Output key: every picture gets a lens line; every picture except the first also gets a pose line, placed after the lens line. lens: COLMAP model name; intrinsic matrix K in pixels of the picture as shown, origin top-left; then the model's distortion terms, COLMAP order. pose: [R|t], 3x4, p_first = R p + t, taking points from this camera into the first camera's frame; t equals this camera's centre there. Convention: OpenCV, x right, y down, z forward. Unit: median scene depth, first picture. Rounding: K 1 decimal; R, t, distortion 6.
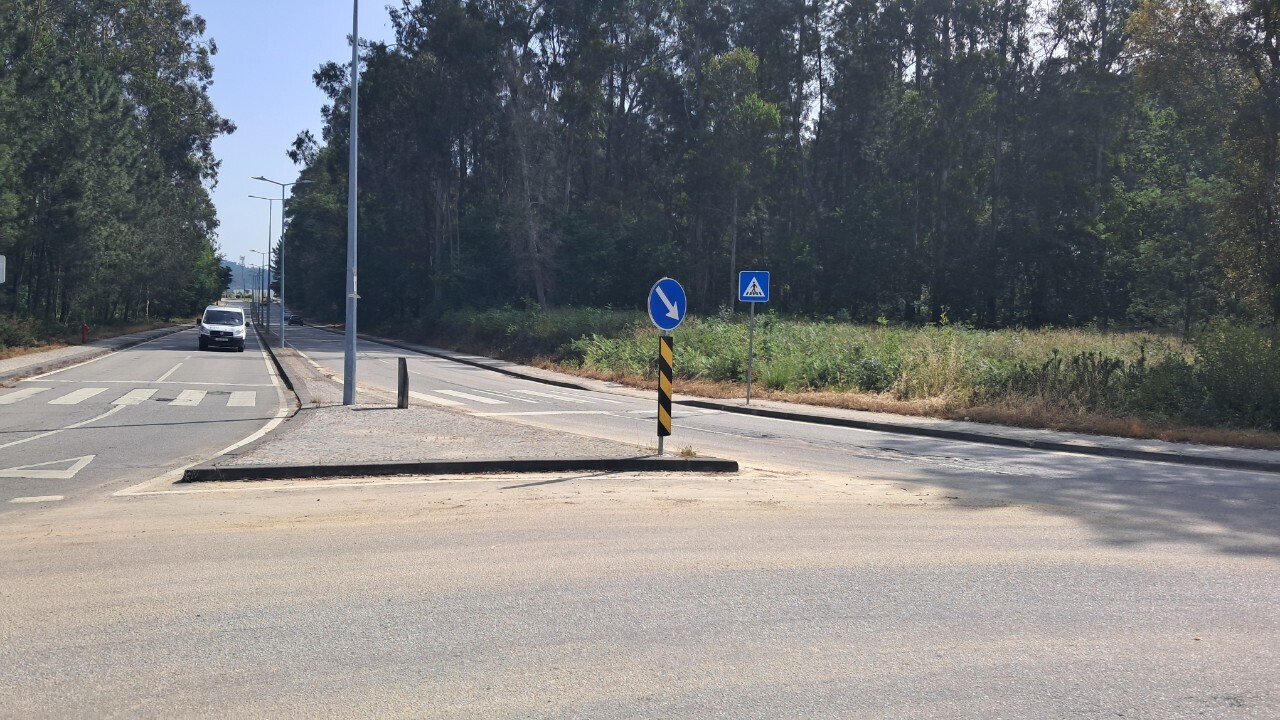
lens RADIAL K [[974.0, 0, 626.5], [0, 974.0, 364.7], [0, 0, 1]] dist [0.039139, -0.070017]
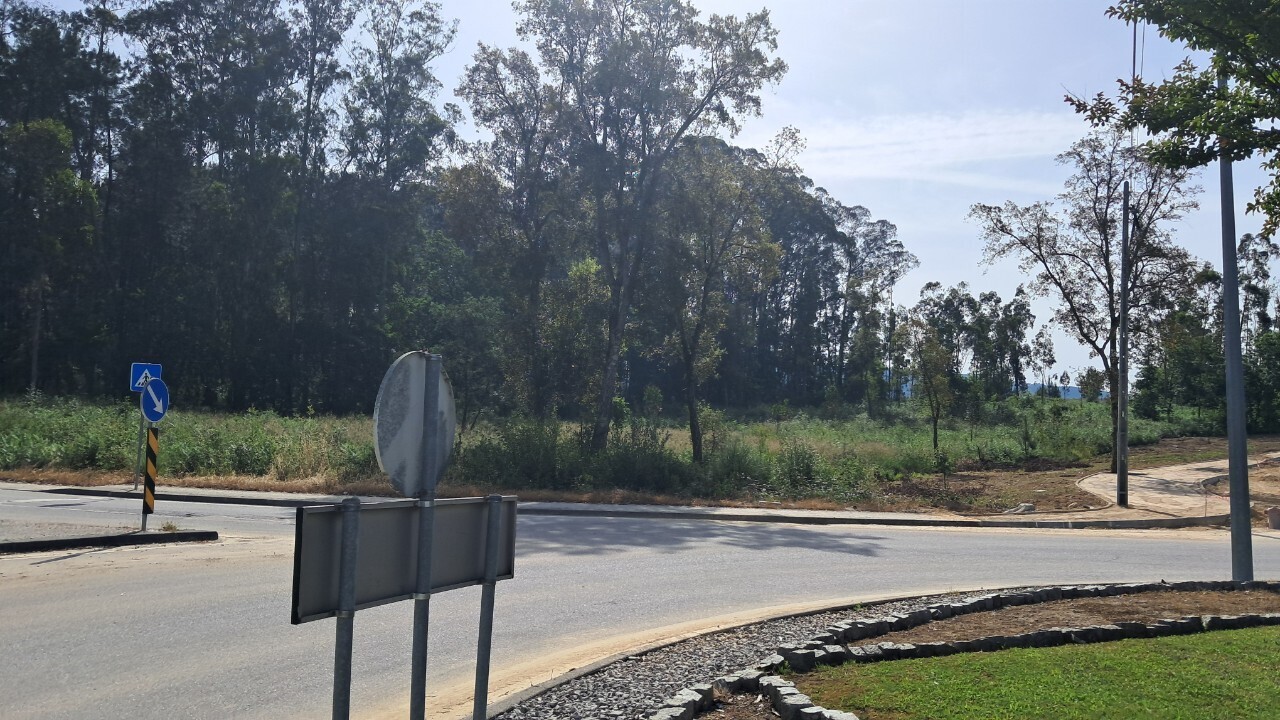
lens RADIAL K [[974.0, 0, 626.5], [0, 974.0, 364.7], [0, 0, 1]] dist [0.039139, -0.070017]
pose [[0.758133, 0.042204, 0.650733, -0.129518], [0.013880, 0.996633, -0.080809, -0.000699], [-0.651952, 0.070296, 0.754995, -0.113869]]
